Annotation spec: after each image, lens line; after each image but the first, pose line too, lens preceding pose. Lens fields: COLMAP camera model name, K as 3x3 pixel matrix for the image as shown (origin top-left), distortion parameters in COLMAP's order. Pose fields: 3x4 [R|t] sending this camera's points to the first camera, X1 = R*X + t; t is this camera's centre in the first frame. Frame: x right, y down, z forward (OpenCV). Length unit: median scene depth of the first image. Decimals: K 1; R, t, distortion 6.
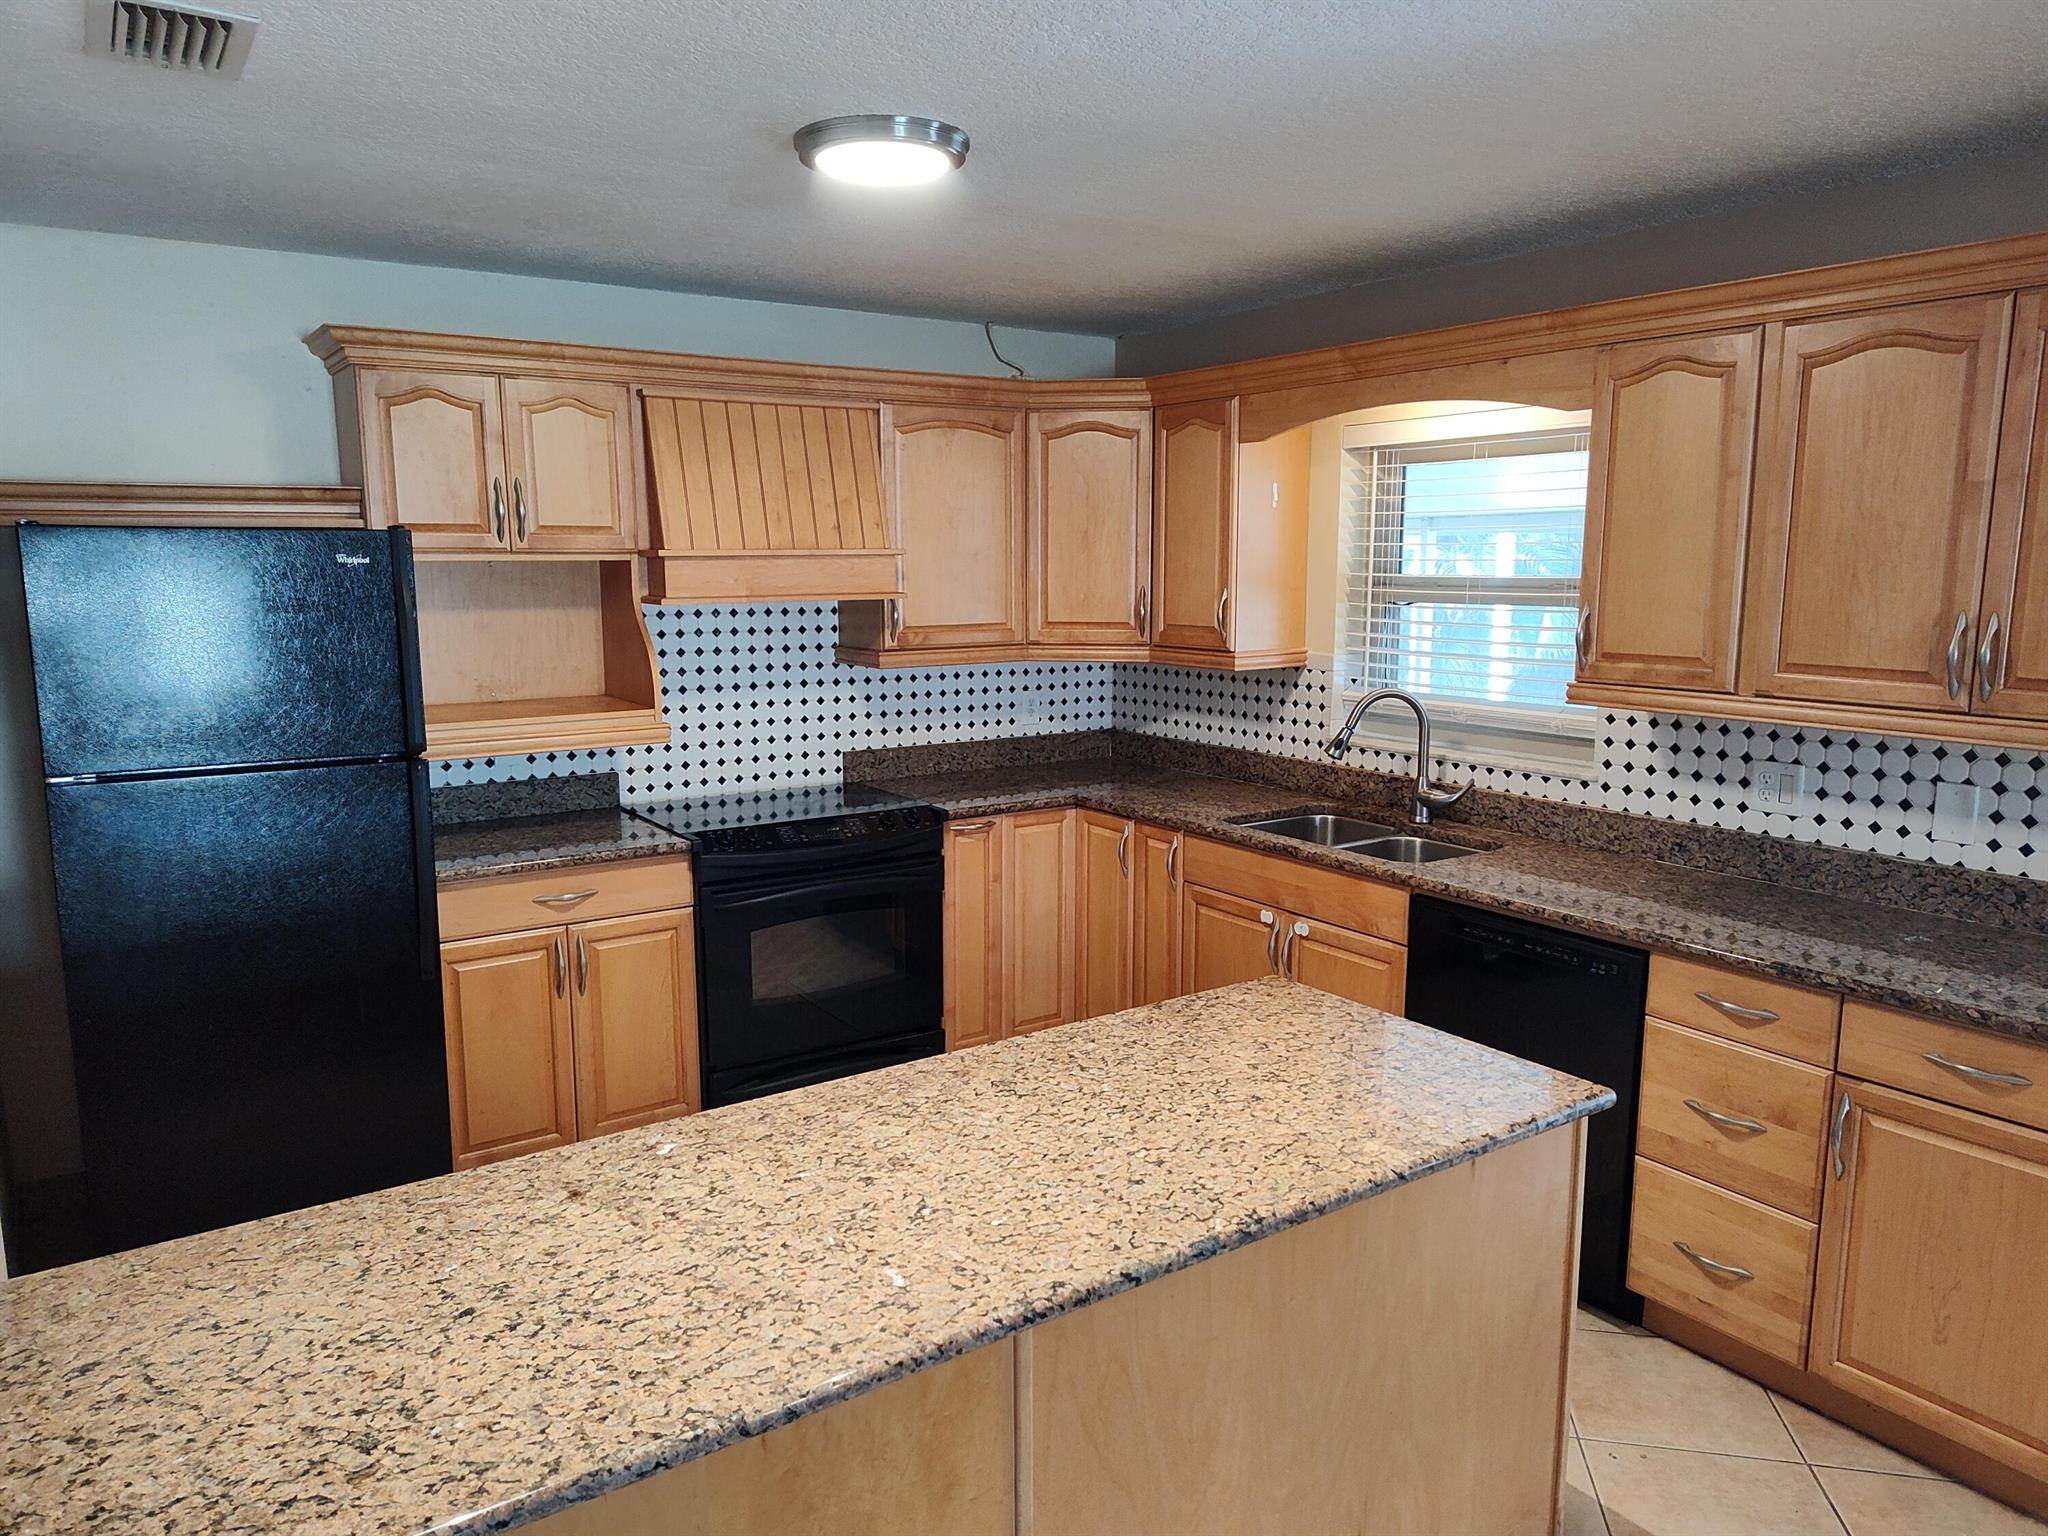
lens RADIAL K [[1381.5, 0, 1022.1], [0, 1381.5, 771.4], [0, 0, 1]] dist [0.023788, -0.007783]
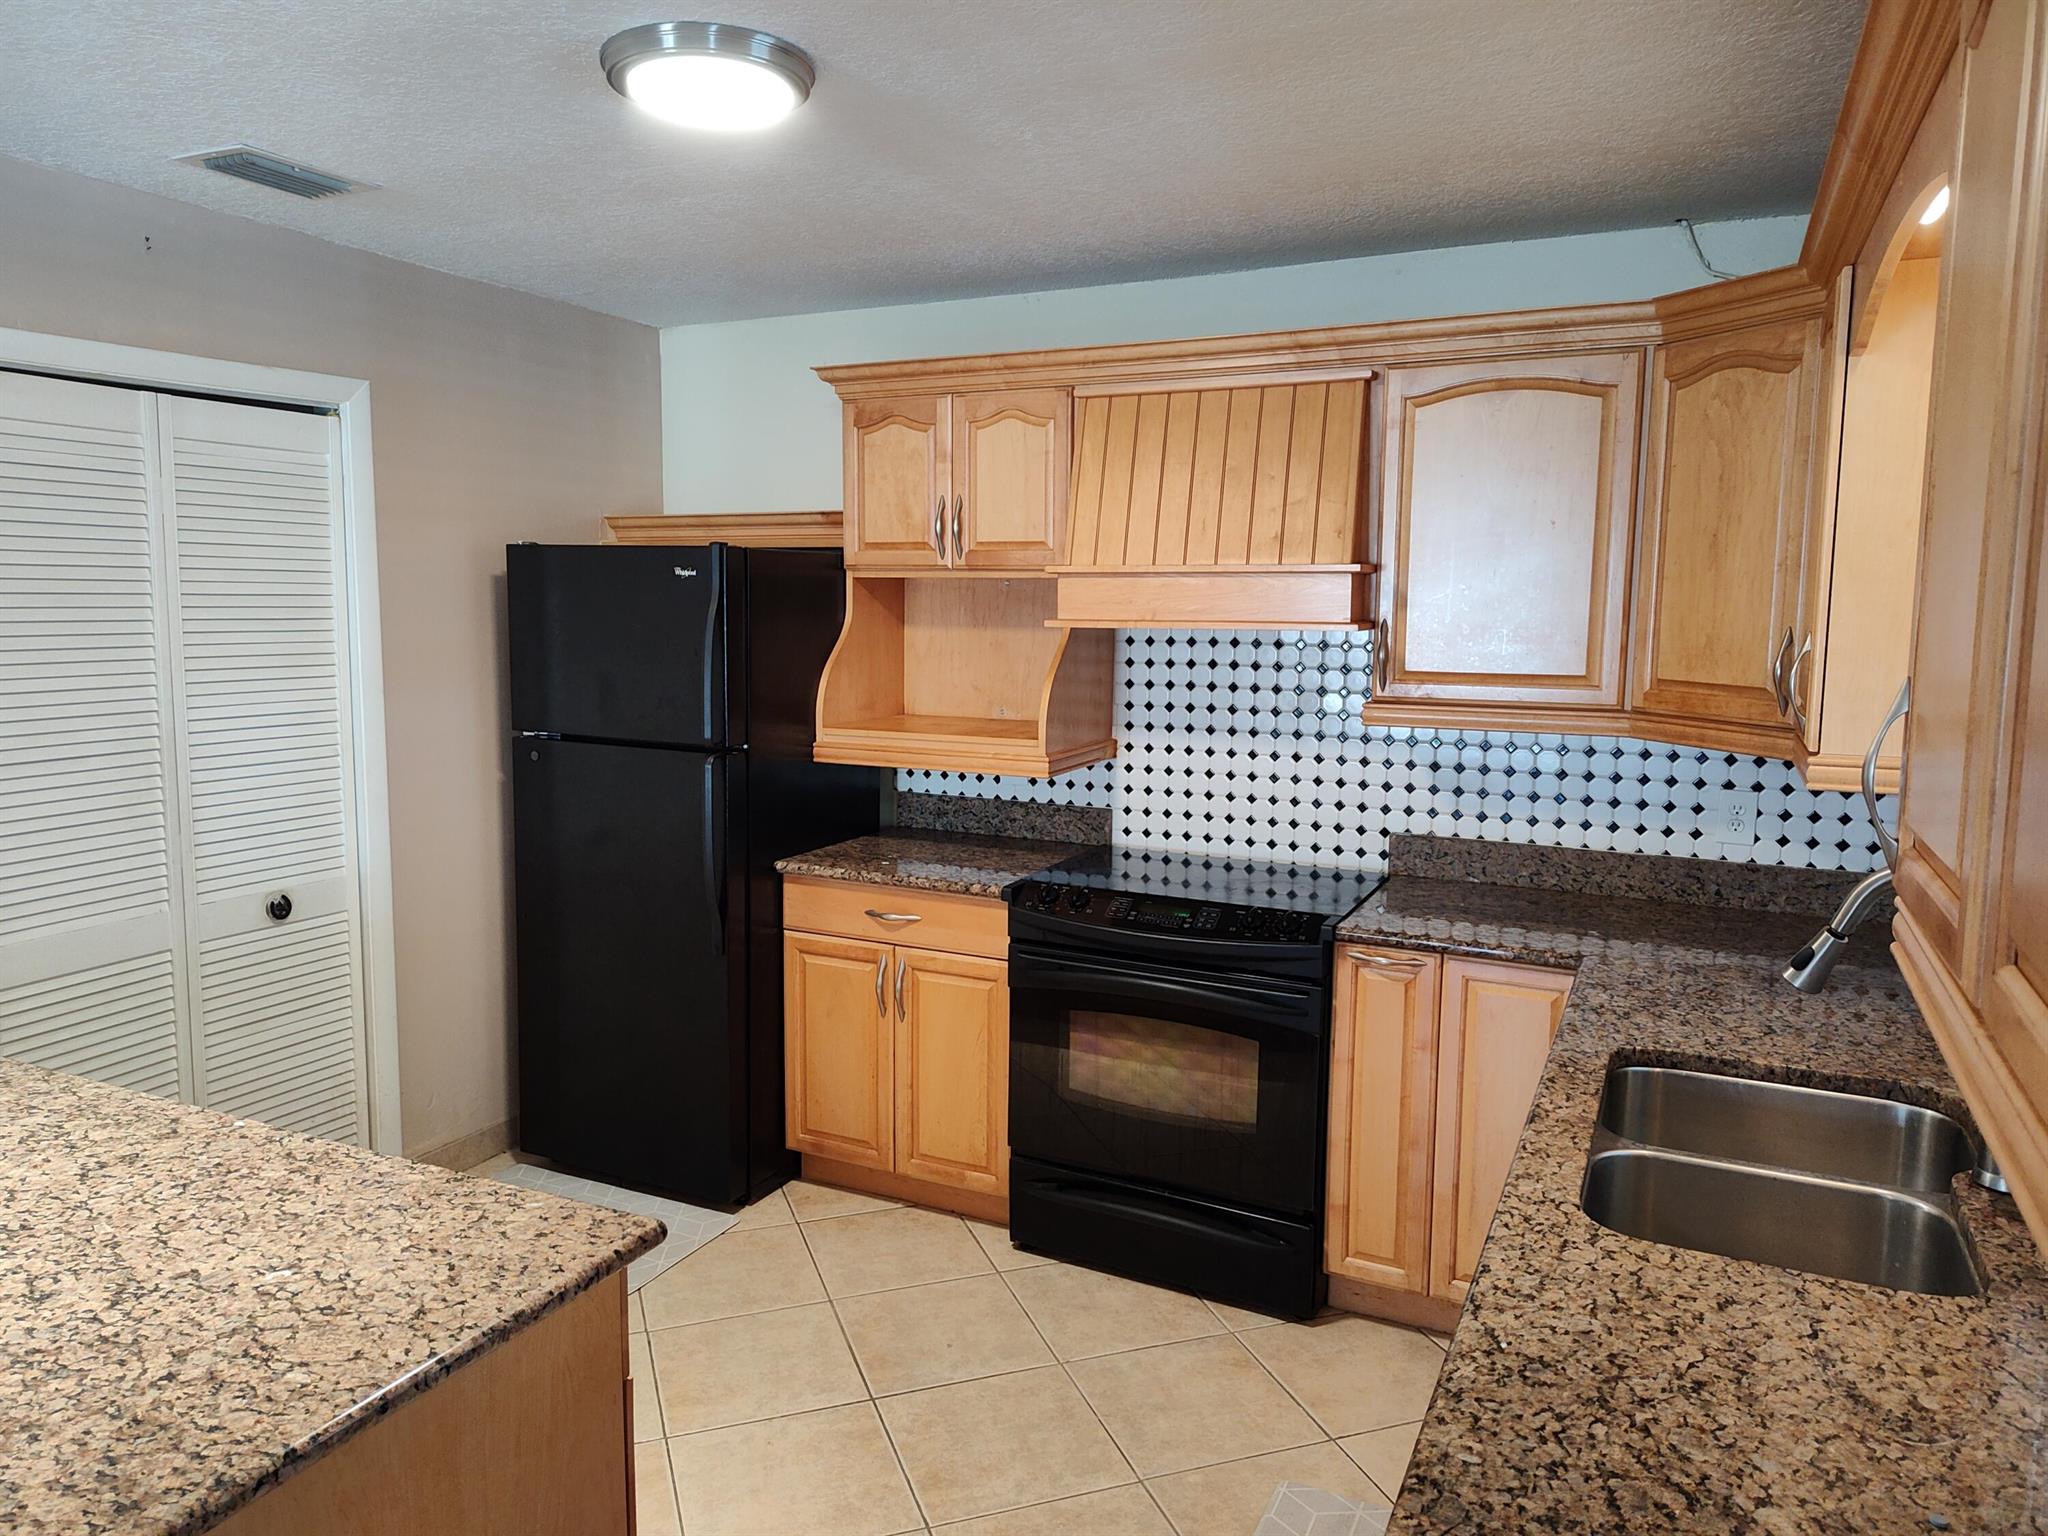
lens RADIAL K [[1381.5, 0, 1016.1], [0, 1381.5, 736.5], [0, 0, 1]] dist [0.023788, -0.007783]
pose [[0.494903, 0.096690, -0.863552, 0.463974], [-0.144032, 0.989171, 0.028210, -0.064035], [0.856928, 0.110418, 0.503470, 0.479898]]
